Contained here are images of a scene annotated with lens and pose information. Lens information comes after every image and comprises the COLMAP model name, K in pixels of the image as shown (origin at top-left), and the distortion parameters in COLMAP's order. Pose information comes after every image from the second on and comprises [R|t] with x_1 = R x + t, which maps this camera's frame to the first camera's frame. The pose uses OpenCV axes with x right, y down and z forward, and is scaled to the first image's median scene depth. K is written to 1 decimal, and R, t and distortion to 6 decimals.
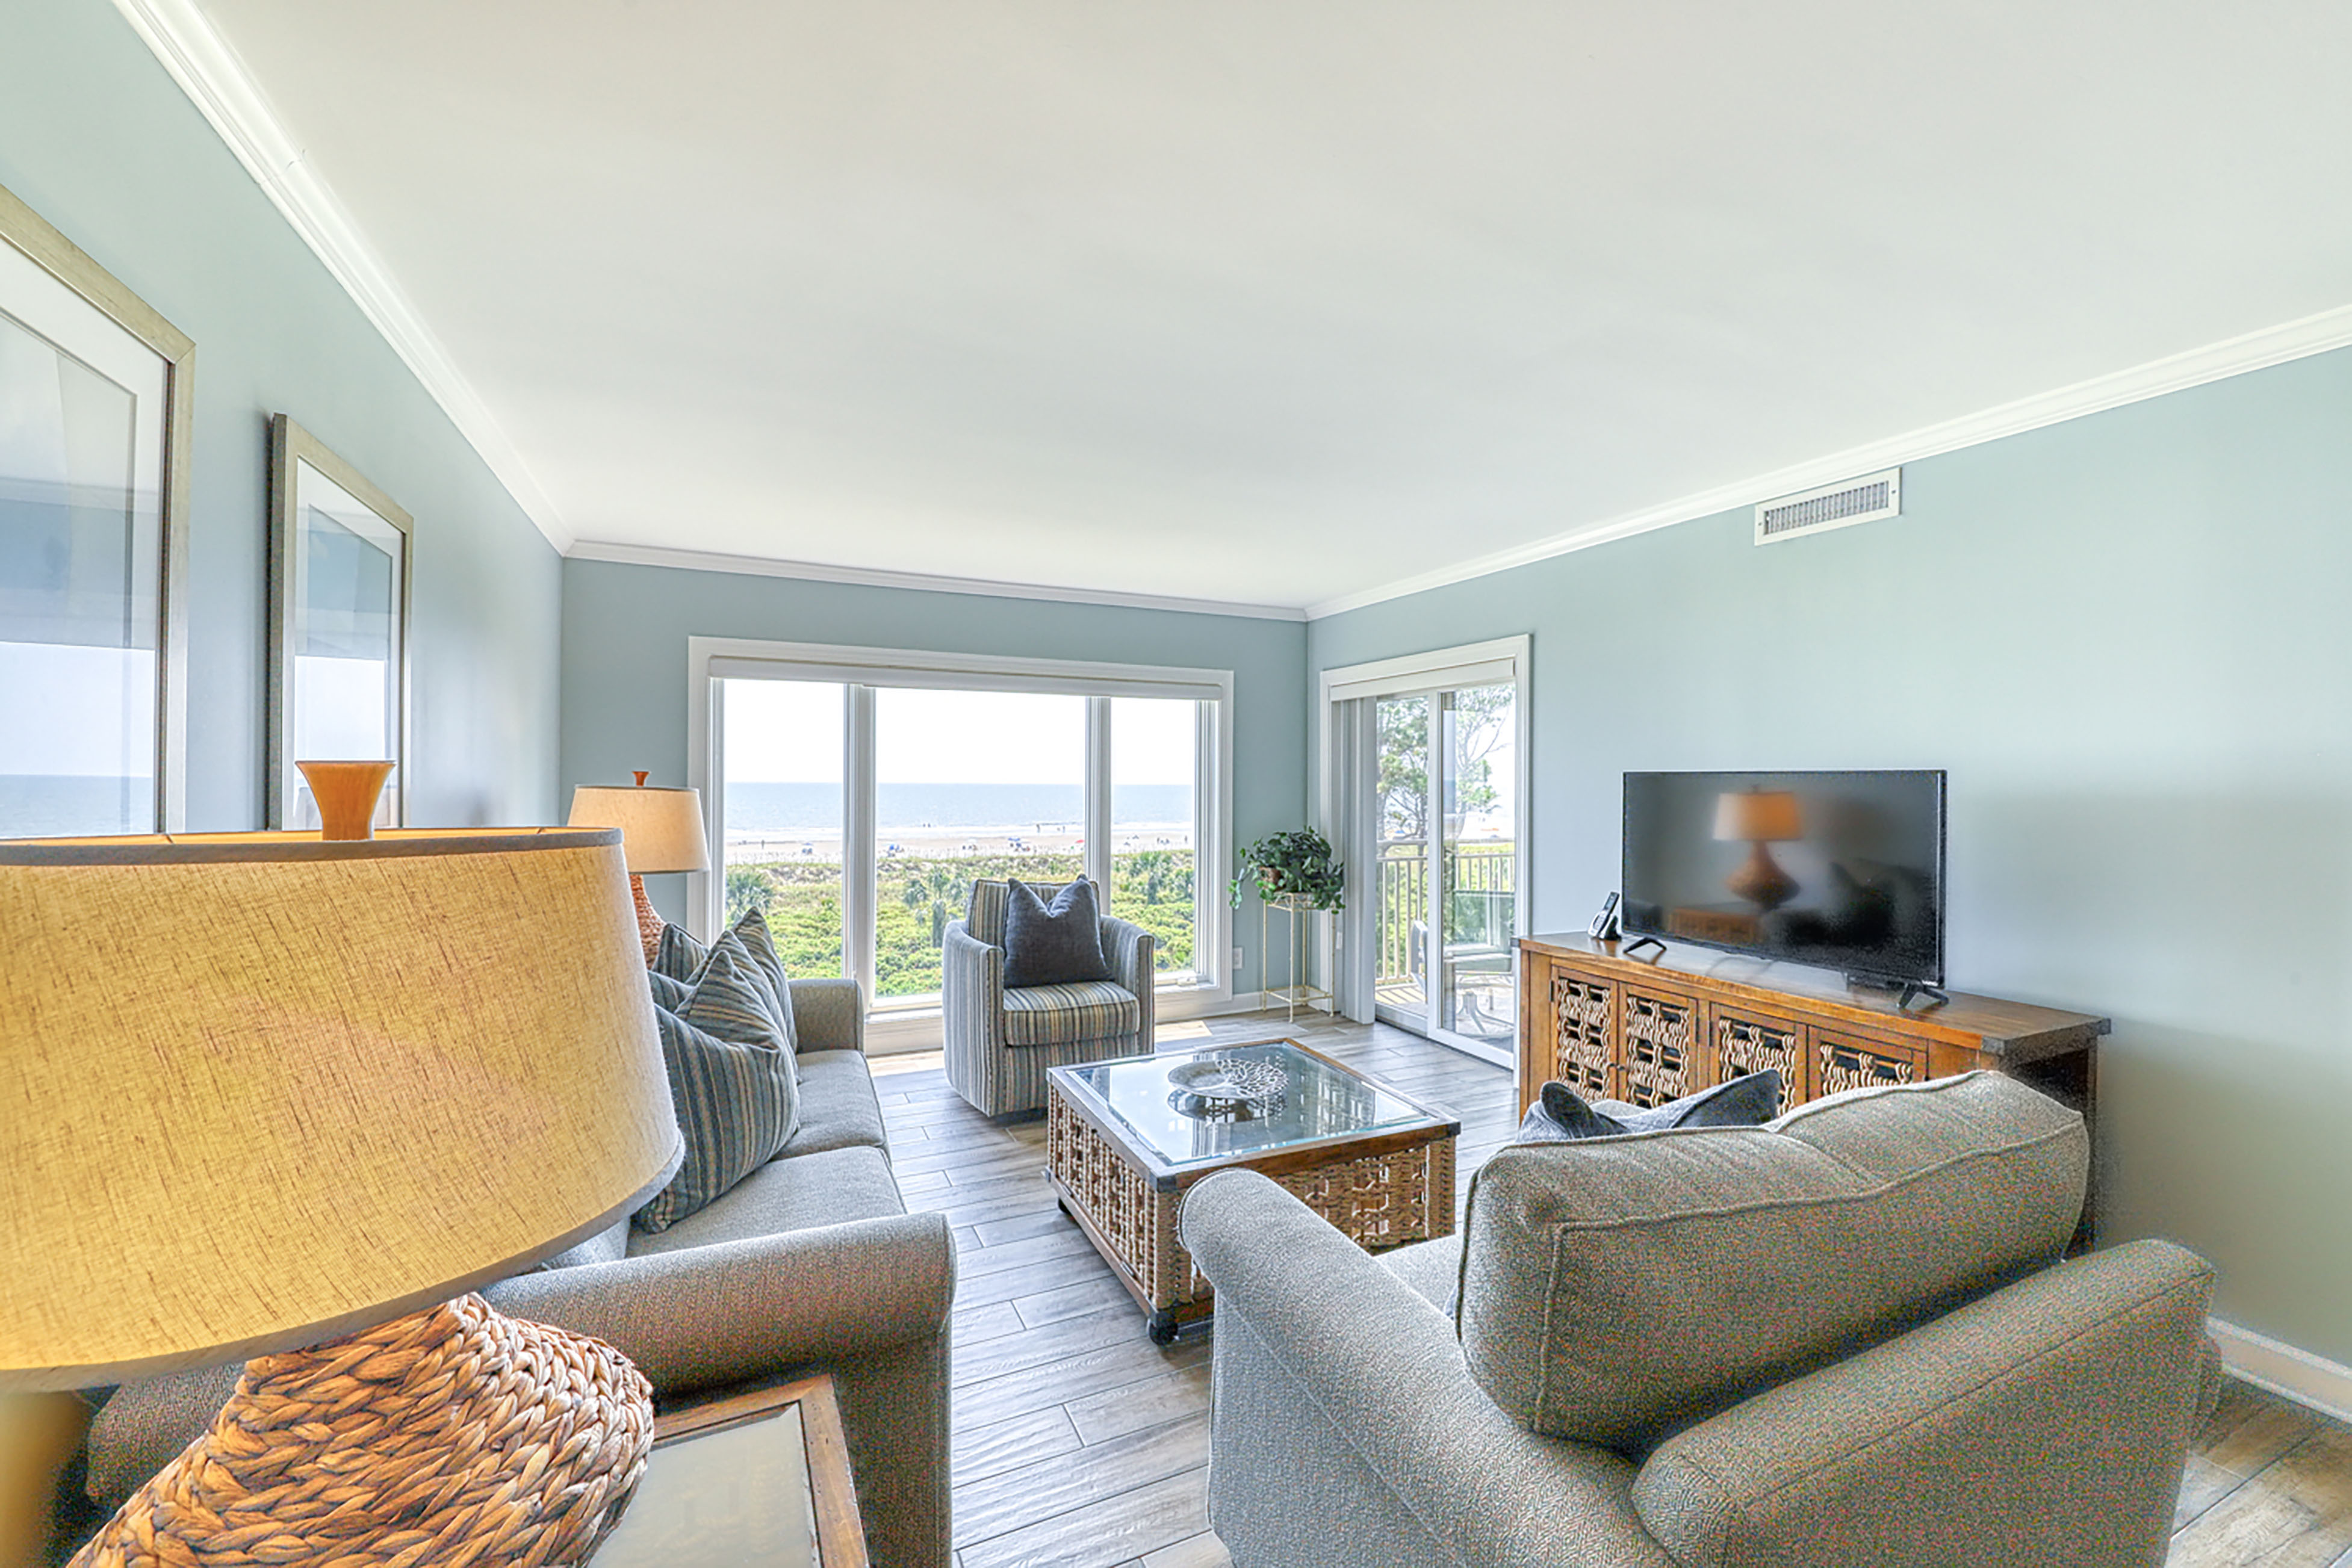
lens RADIAL K [[938.5, 0, 1176.0], [0, 938.5, 784.0], [0, 0, 1]] dist [0.001937, -0.000008]
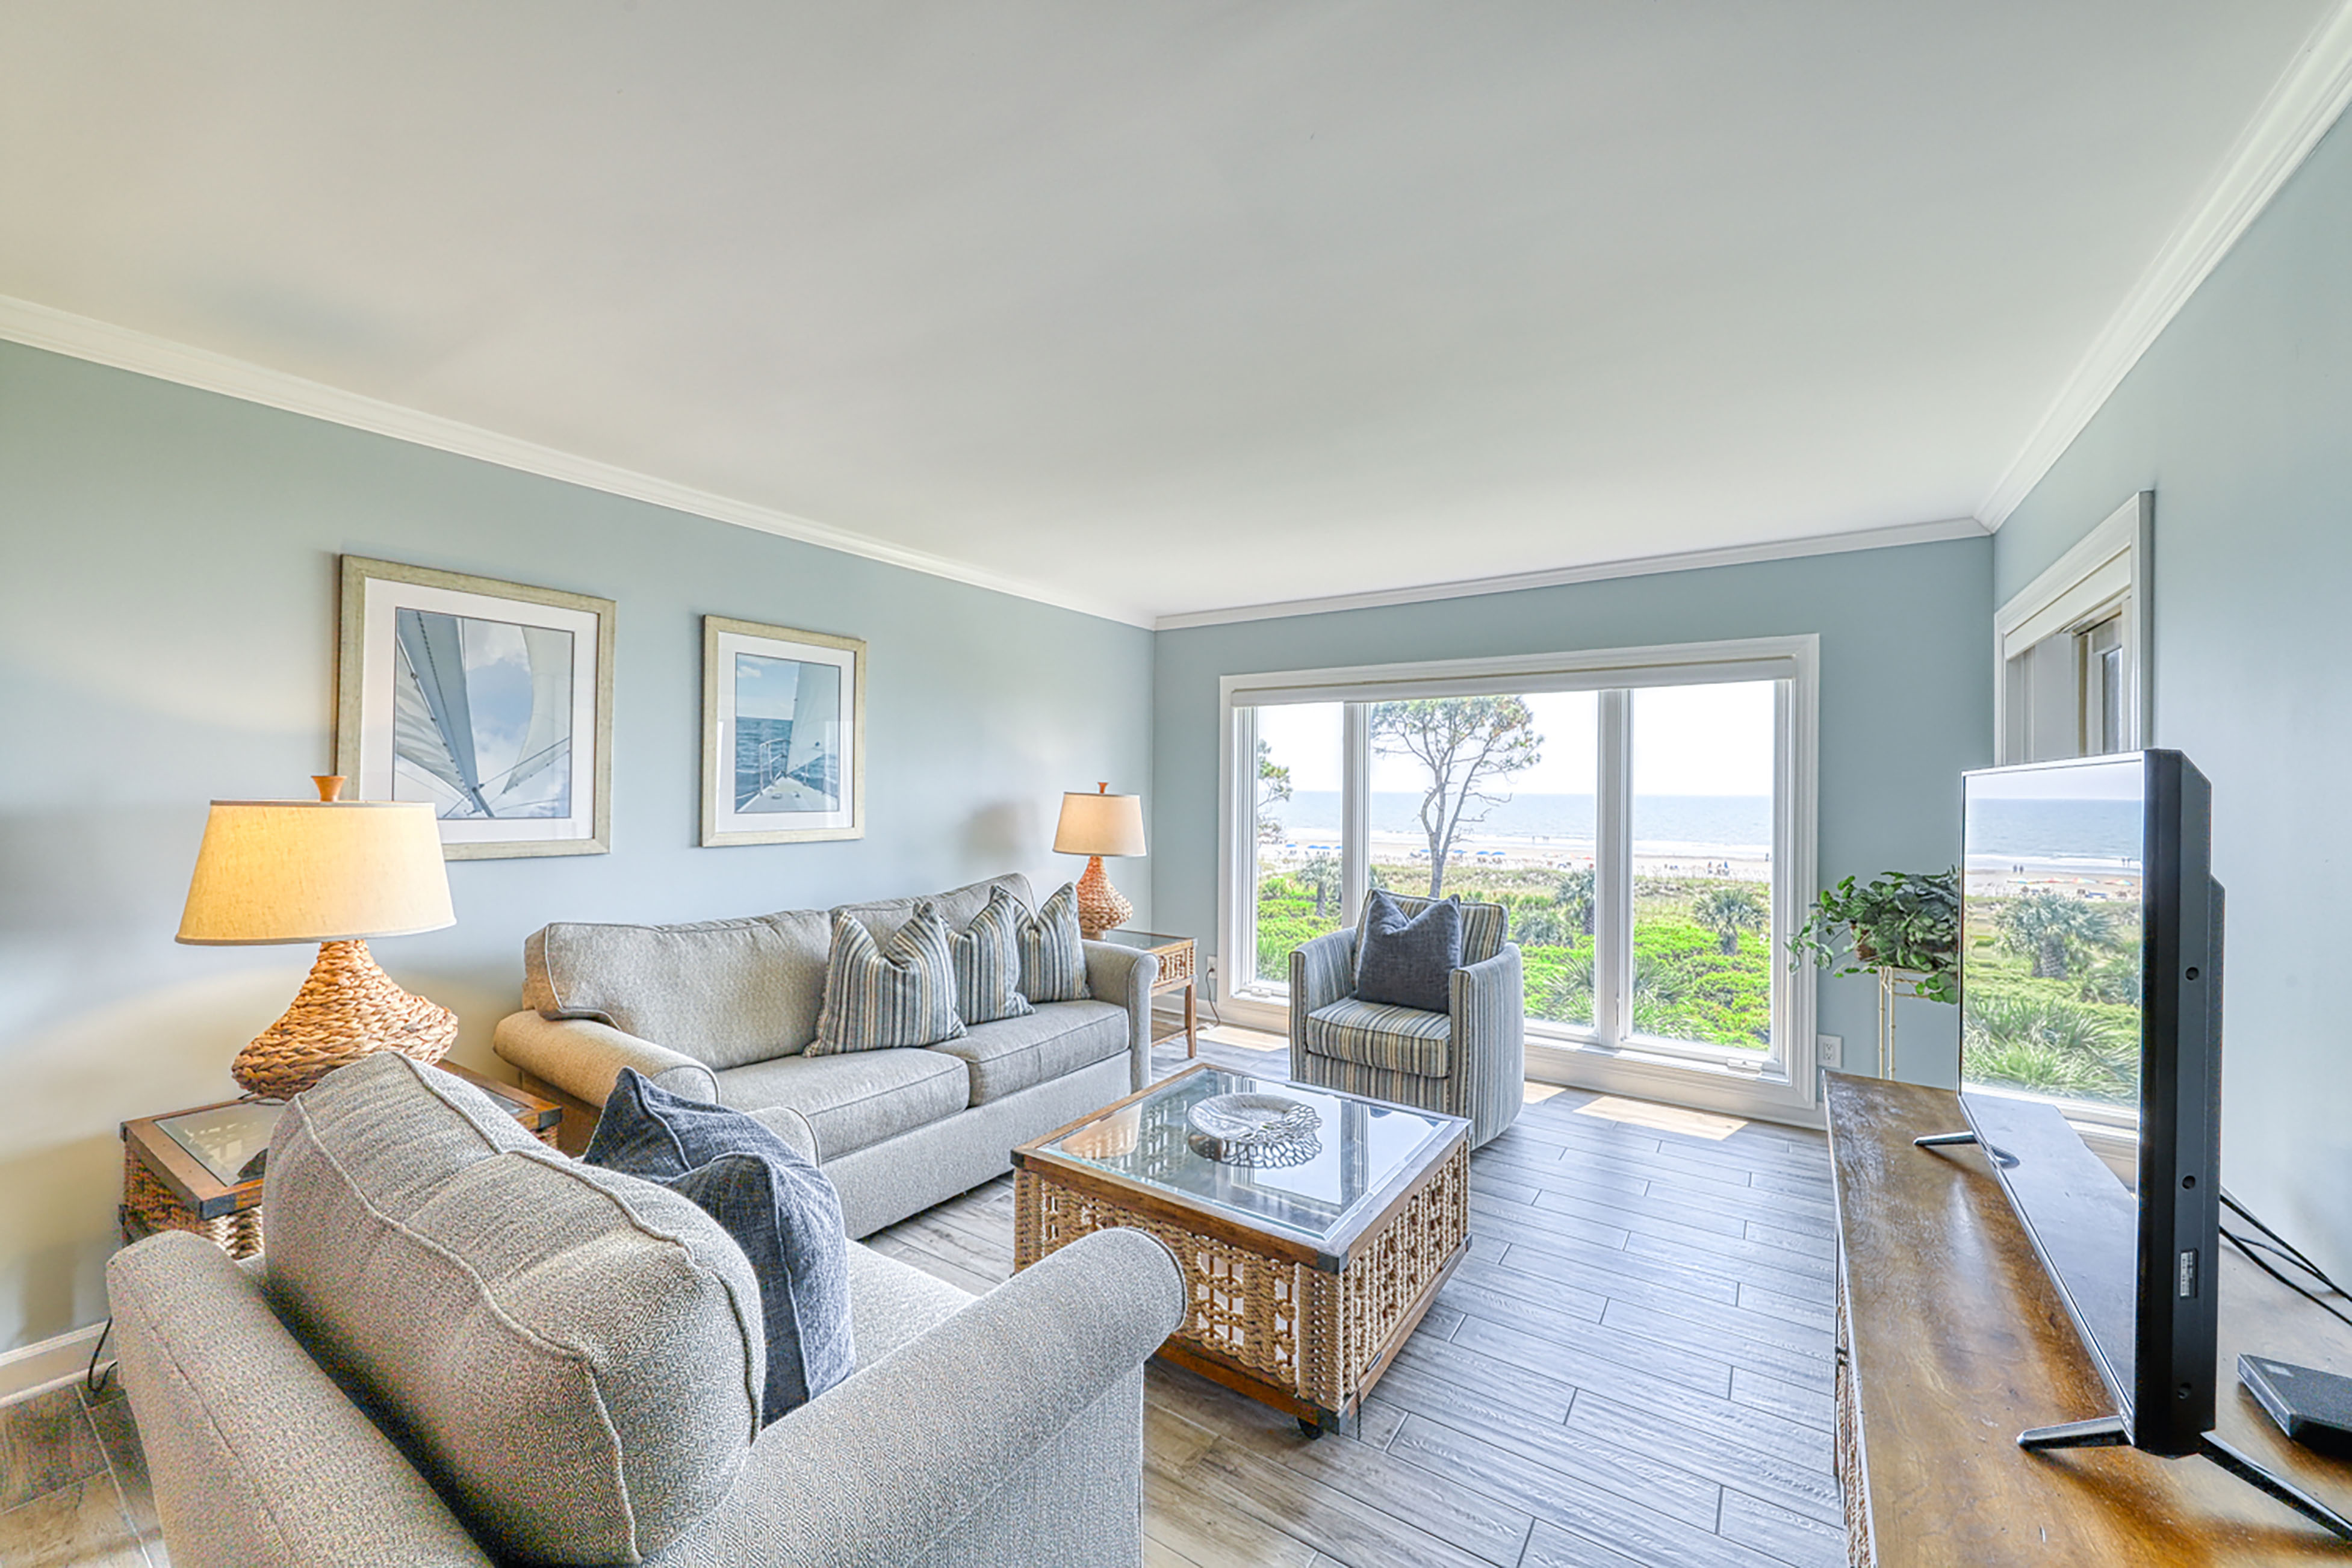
lens RADIAL K [[904.2, 0, 1176.0], [0, 904.2, 784.0], [0, 0, 1]] dist [0.000738, 0.000015]
pose [[0.510767, -0.003881, -0.859711, 0.397412], [-0.009299, 0.999906, -0.010038, 0.001385], [0.859669, 0.013122, 0.510683, 0.251918]]
